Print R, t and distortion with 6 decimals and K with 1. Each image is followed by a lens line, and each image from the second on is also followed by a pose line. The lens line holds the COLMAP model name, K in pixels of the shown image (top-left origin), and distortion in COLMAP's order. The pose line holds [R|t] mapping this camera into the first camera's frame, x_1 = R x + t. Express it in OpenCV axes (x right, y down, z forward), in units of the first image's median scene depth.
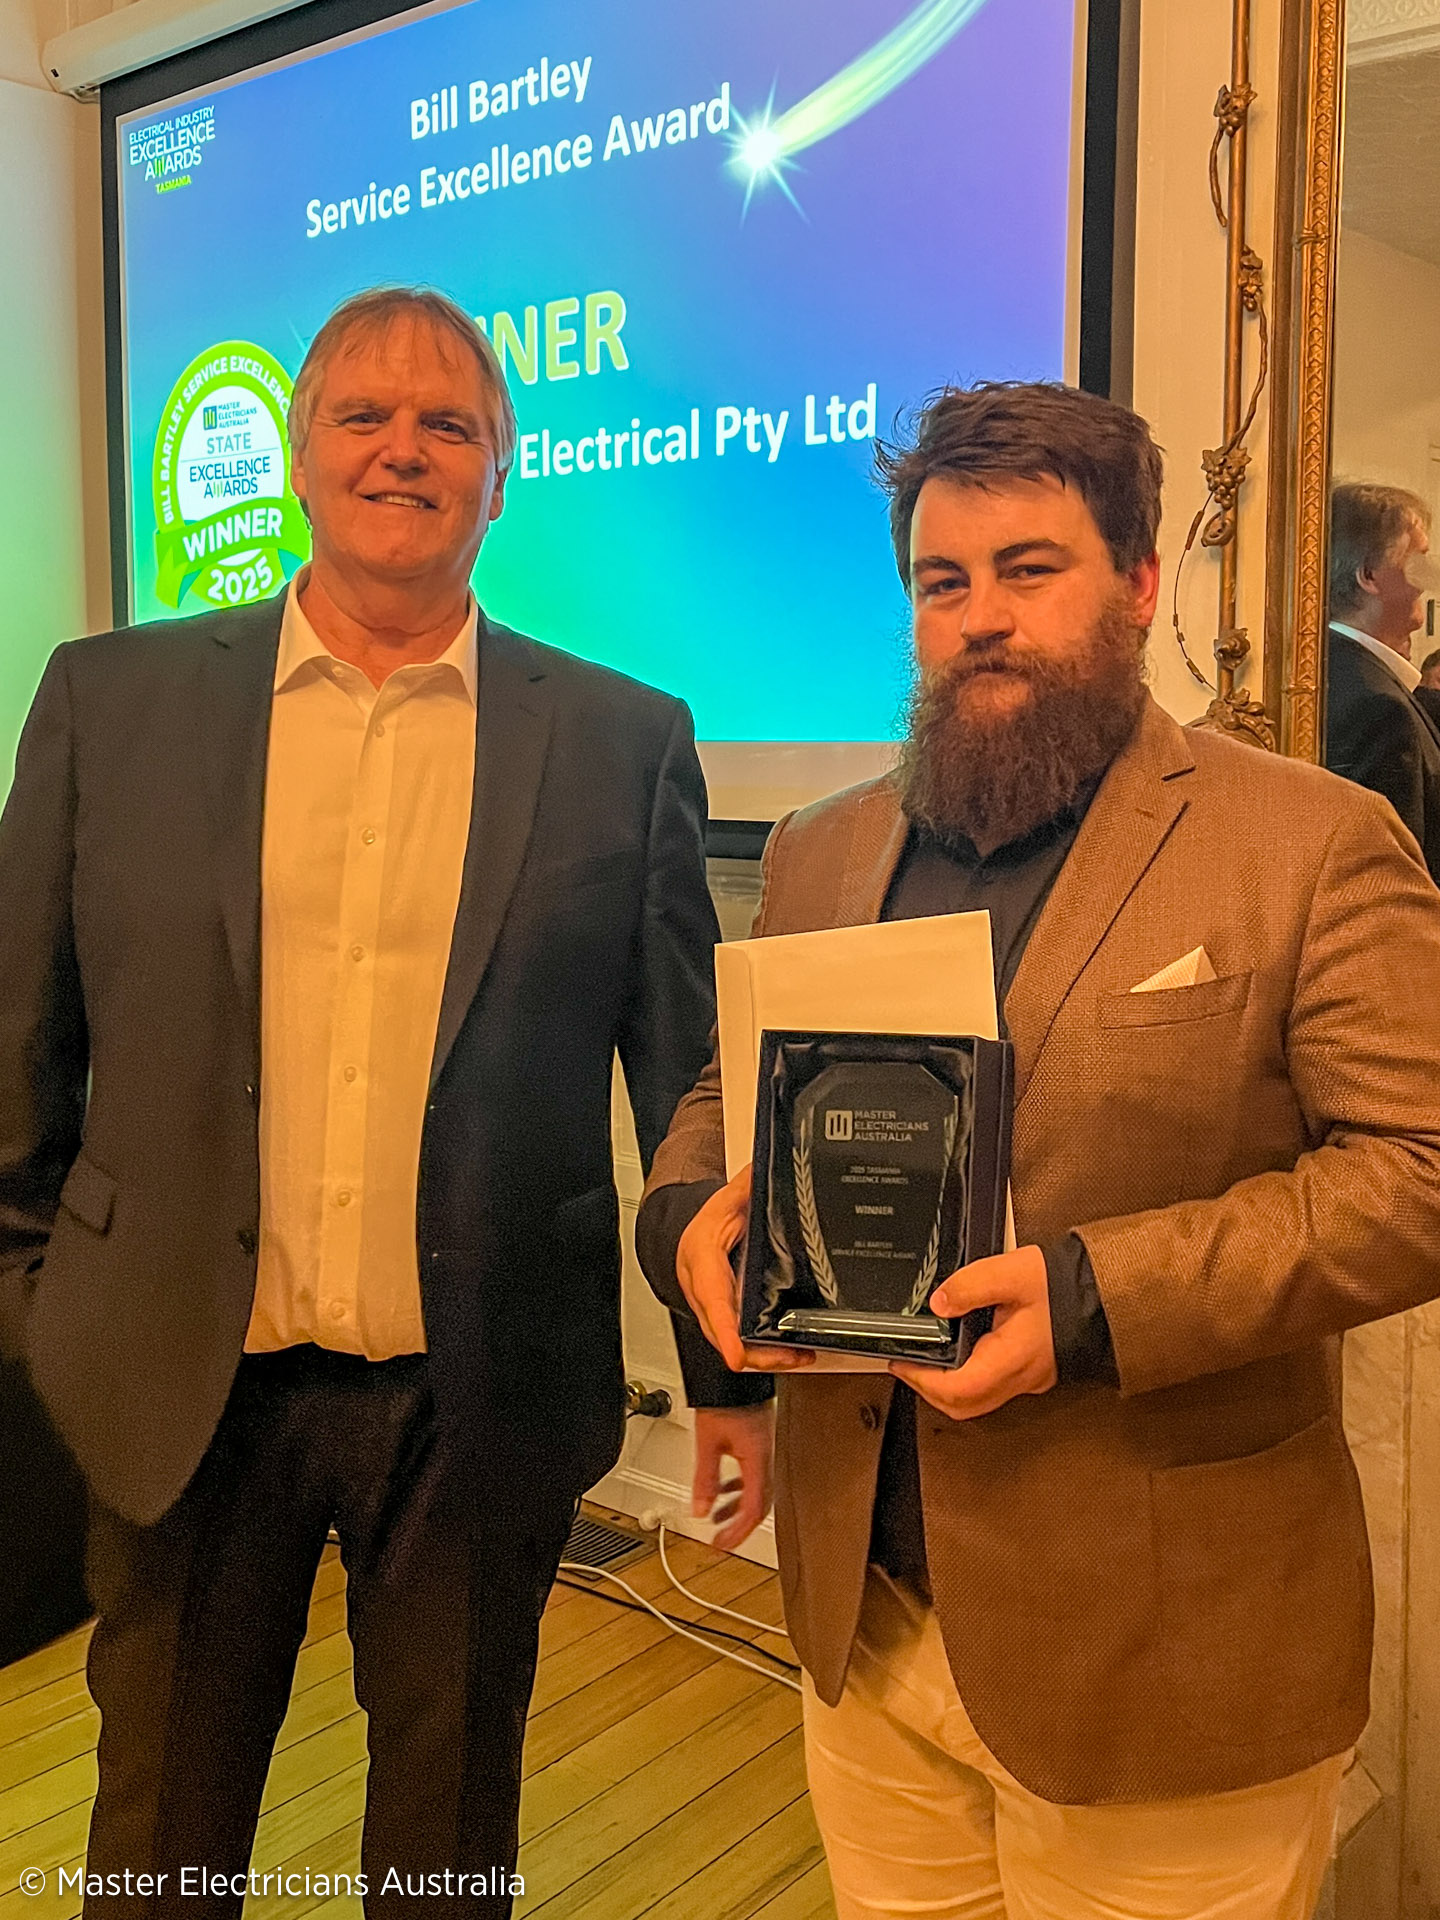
lens RADIAL K [[1808.4, 0, 716.2], [0, 1808.4, 860.6], [0, 0, 1]] dist [0.039758, 0.000068]
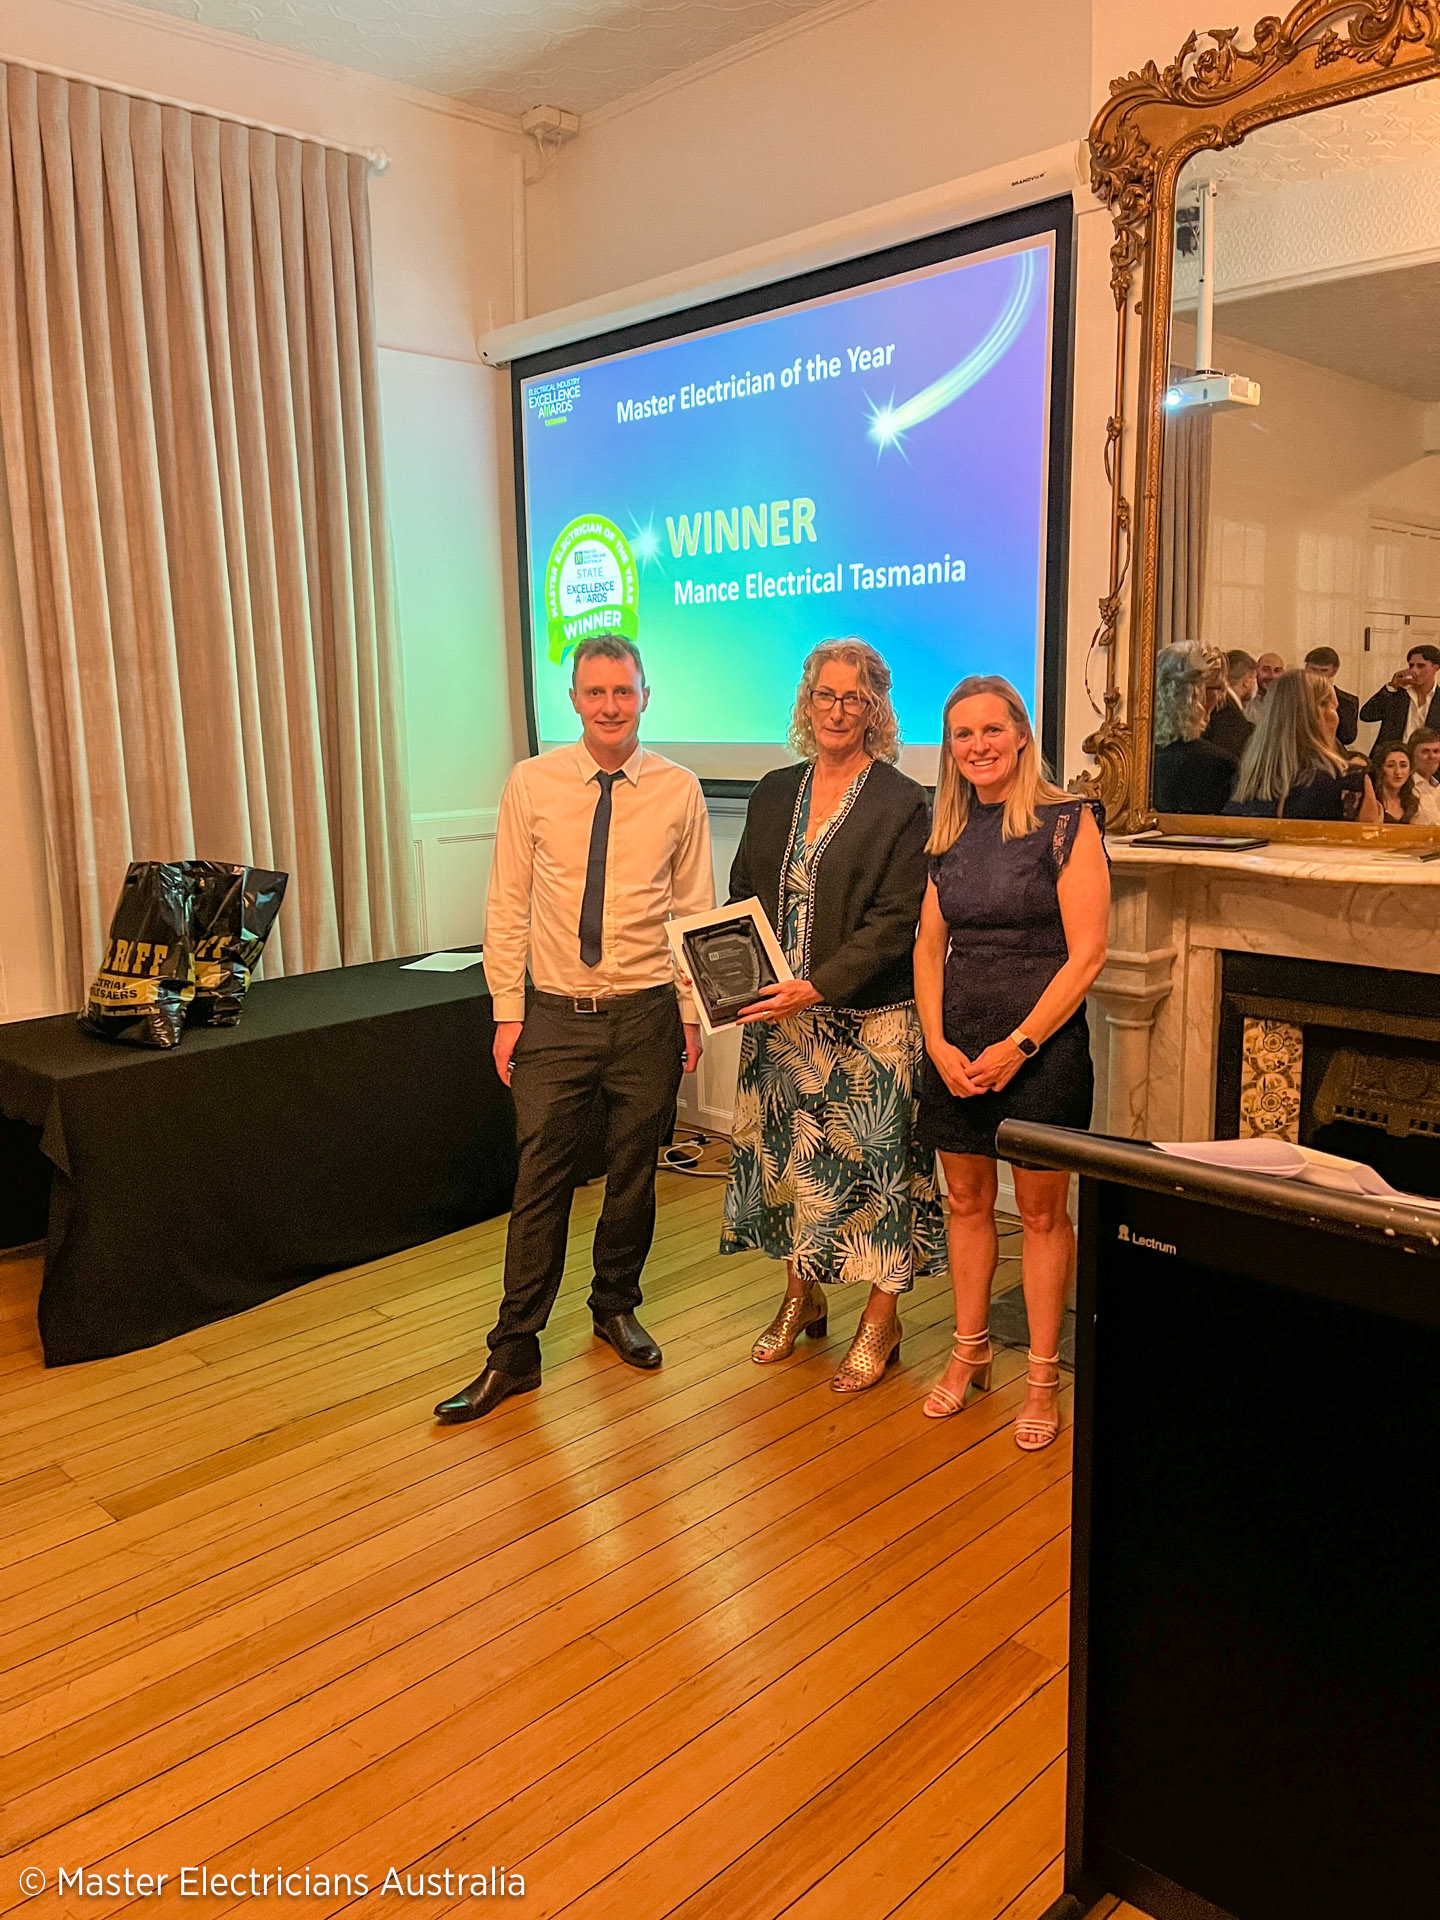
lens RADIAL K [[1449.7, 0, 728.2], [0, 1449.7, 979.7], [0, 0, 1]] dist [0.086424, -0.118523]
pose [[0.994434, 0.002164, -0.105343, 0.021007], [0.009657, 0.993709, 0.111577, 0.008855], [0.104922, -0.111973, 0.988157, -0.534279]]
